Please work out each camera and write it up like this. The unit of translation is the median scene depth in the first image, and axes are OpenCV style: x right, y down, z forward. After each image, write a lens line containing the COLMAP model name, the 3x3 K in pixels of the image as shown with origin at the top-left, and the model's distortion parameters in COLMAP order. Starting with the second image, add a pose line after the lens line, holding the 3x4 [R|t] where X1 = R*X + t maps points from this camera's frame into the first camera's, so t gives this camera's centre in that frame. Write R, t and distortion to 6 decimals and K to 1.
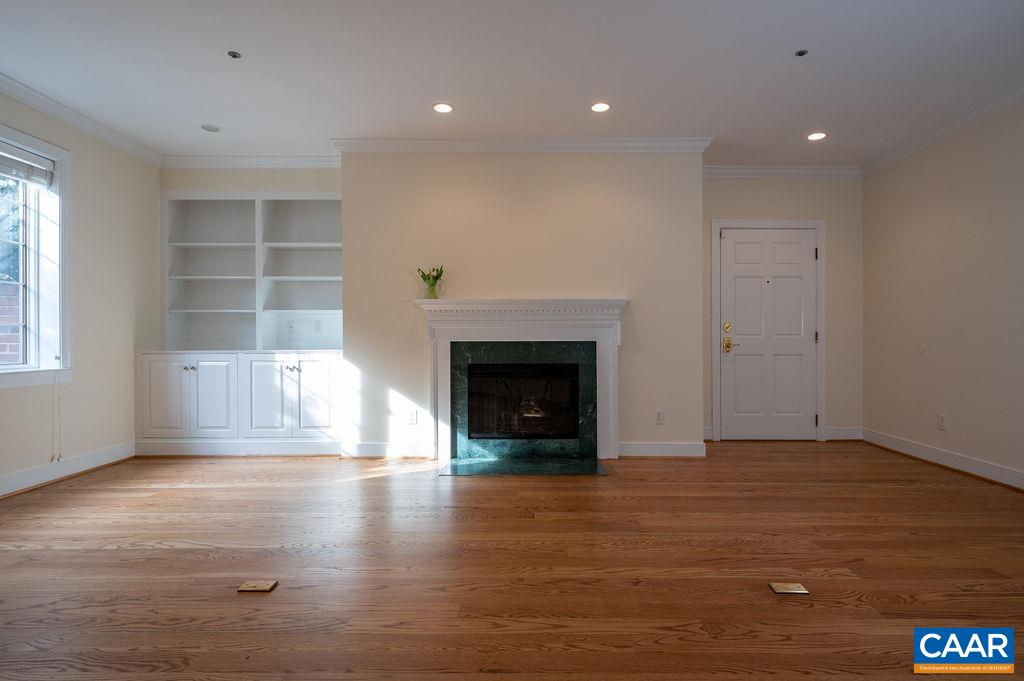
lens RADIAL K [[523.0, 0, 523.5], [0, 523.0, 340.3], [0, 0, 1]] dist [-0.000817, 0.000330]
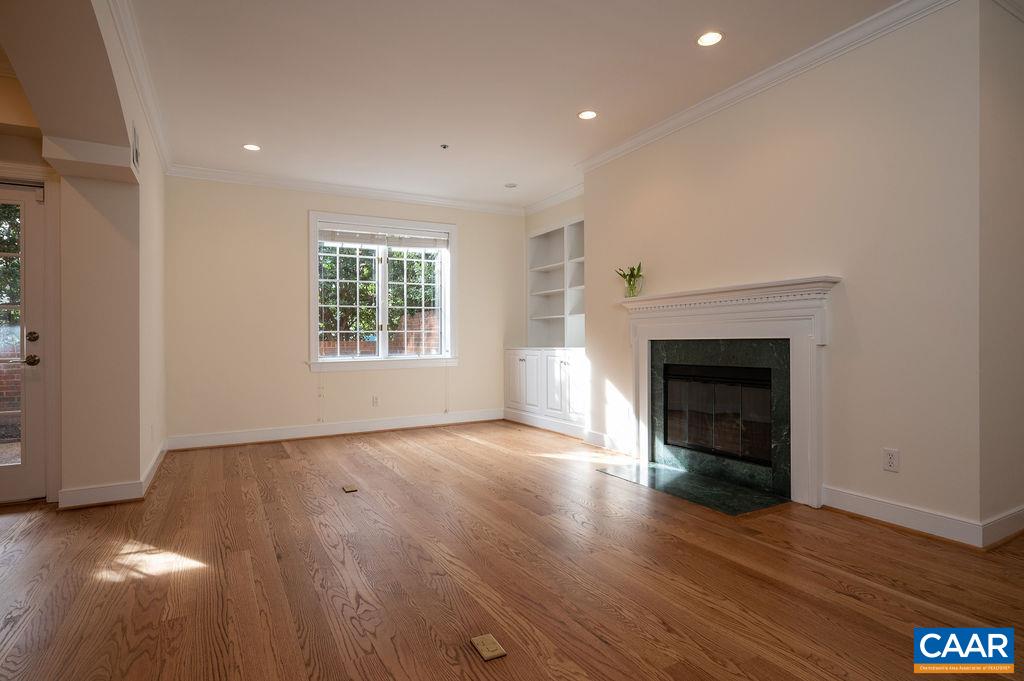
lens RADIAL K [[532.7, 0, 515.1], [0, 532.7, 339.7], [0, 0, 1]] dist [-0.001475, -0.000387]
pose [[0.489299, -0.005274, -0.872100, 0.595812], [0.008946, 0.999959, -0.001029, 0.000886], [0.872070, -0.007298, 0.489326, 0.304966]]
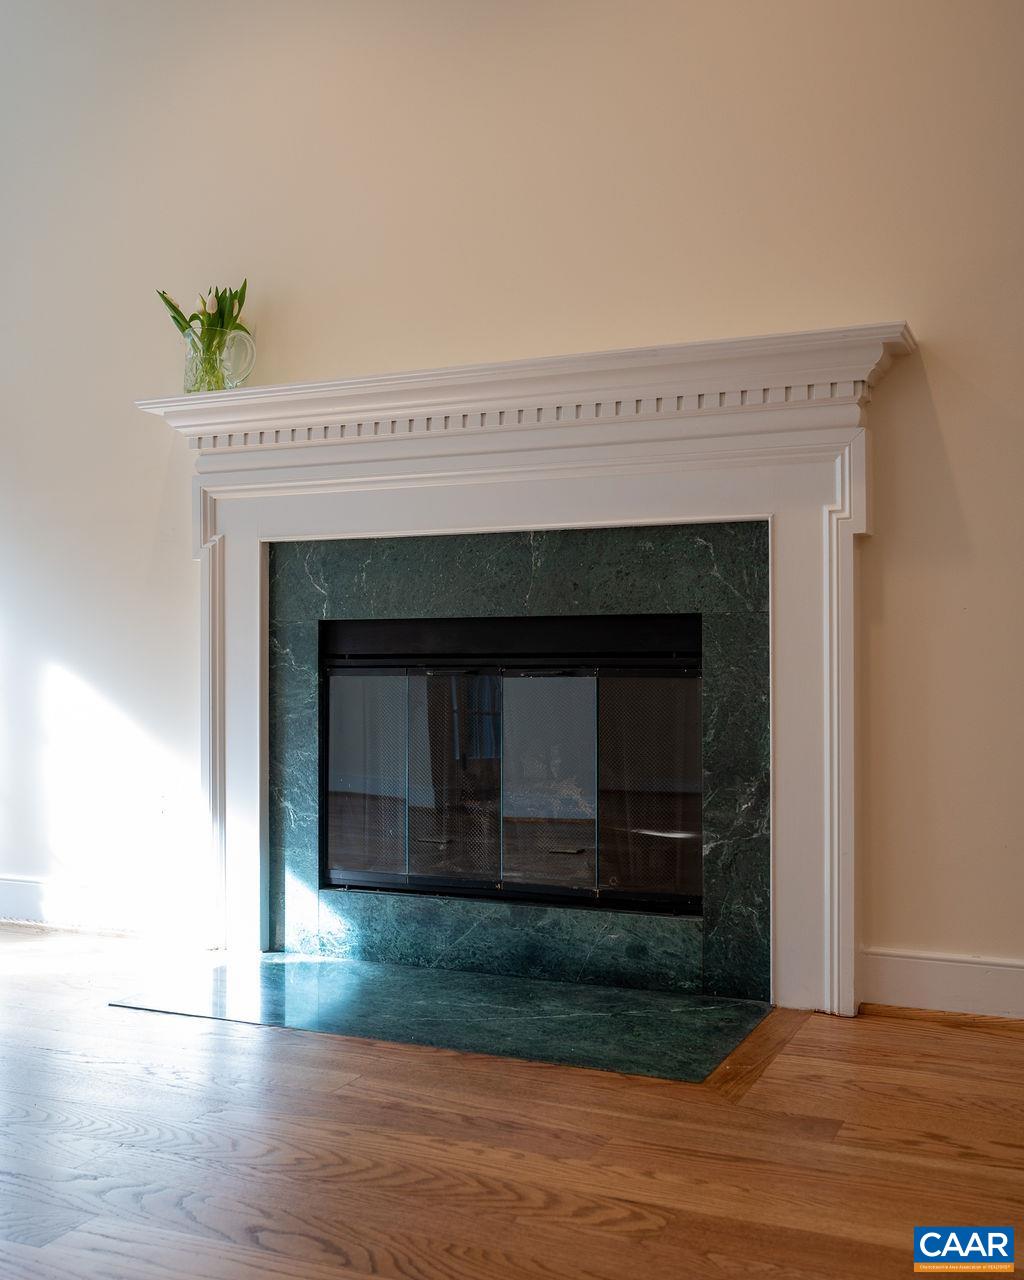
lens RADIAL K [[1345.0, 0, 512.0], [0, 1345.0, 640.0], [0, 0, 1]] dist [-0.011034, 0.014464]
pose [[0.915541, -0.006173, -0.402178, 0.280975], [0.000629, 0.999903, -0.013916, 0.066030], [0.402225, 0.012488, 0.915456, 0.380830]]
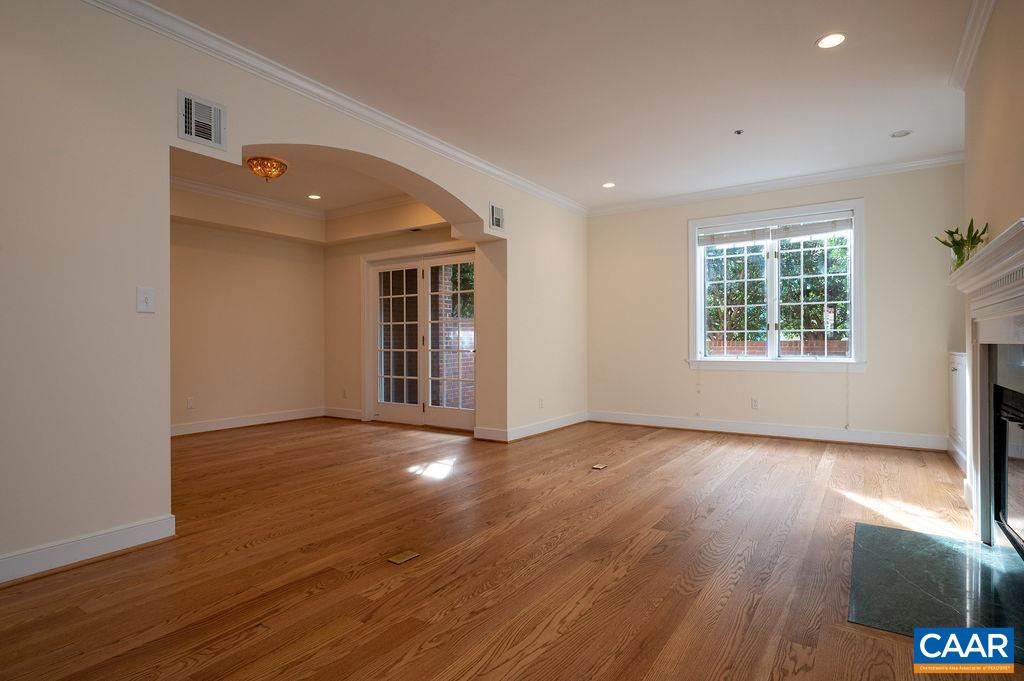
lens RADIAL K [[532.7, 0, 515.1], [0, 532.7, 339.7], [0, 0, 1]] dist [-0.001475, -0.000387]
pose [[-0.546446, -0.001433, -0.837493, 0.649154], [0.001367, 0.999996, -0.002603, -0.001044], [0.837493, -0.002567, -0.546441, 0.884574]]
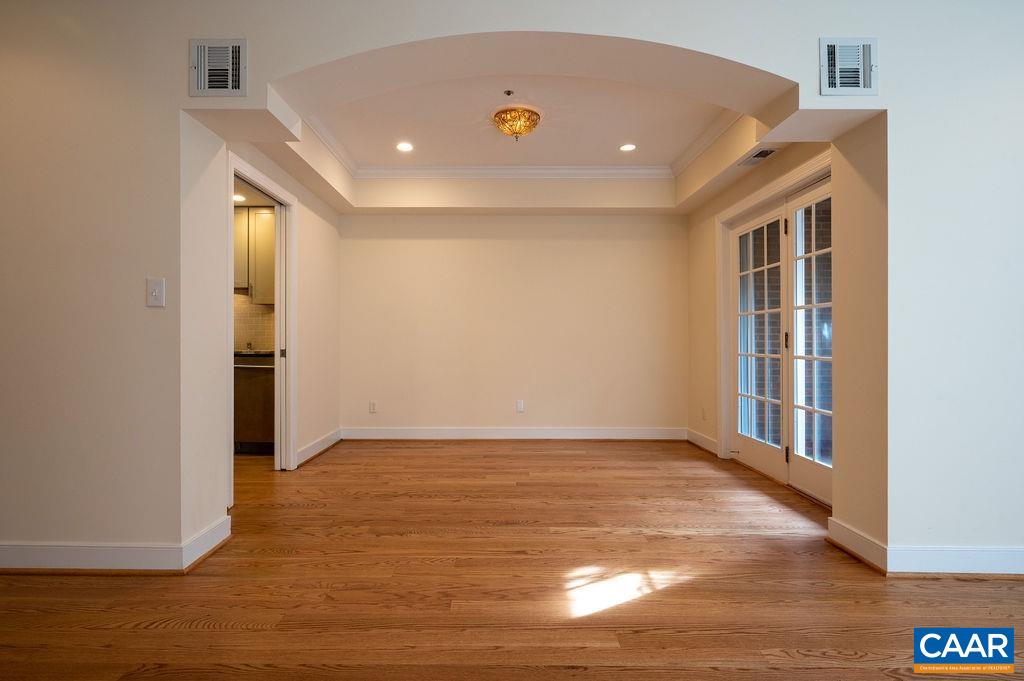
lens RADIAL K [[542.1, 0, 498.8], [0, 542.1, 338.2], [0, 0, 1]] dist [-0.000482, -0.000321]
pose [[-0.999997, -0.002500, -0.000863, 0.031761], [-0.002498, 0.999995, -0.002177, -0.003094], [0.000868, -0.002175, -0.999997, 0.745448]]
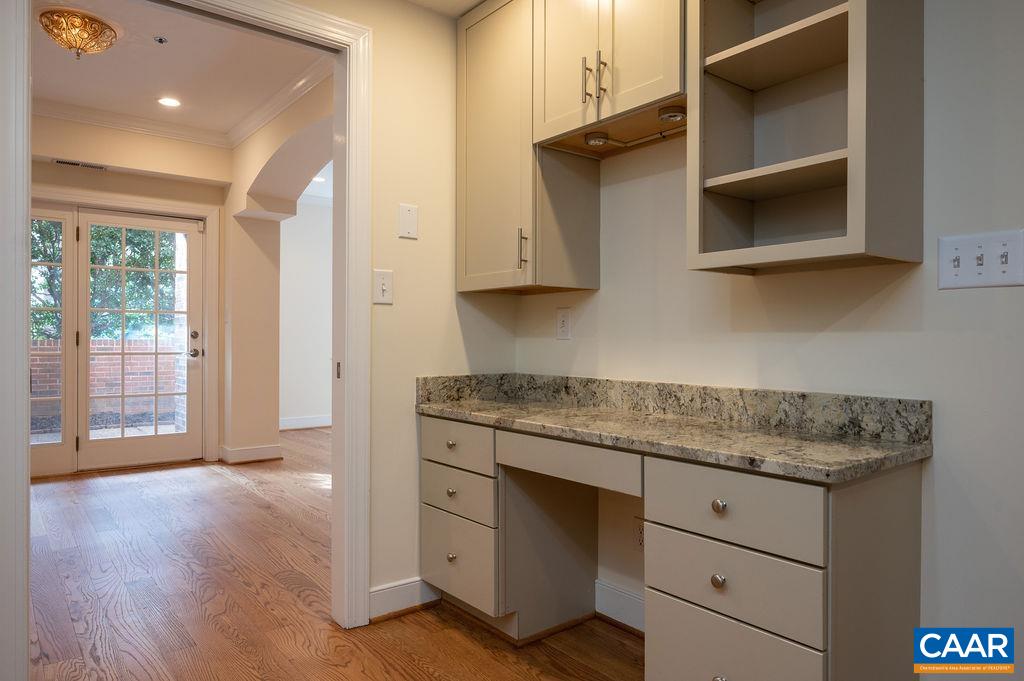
lens RADIAL K [[633.2, 0, 552.0], [0, 633.2, 341.0], [0, 0, 1]] dist [0.000587, 0.000675]
pose [[0.667675, 0.007794, -0.744412, 0.929444], [-0.010050, 0.999948, 0.001455, -0.008006], [0.744385, 0.006510, 0.667719, -0.234802]]
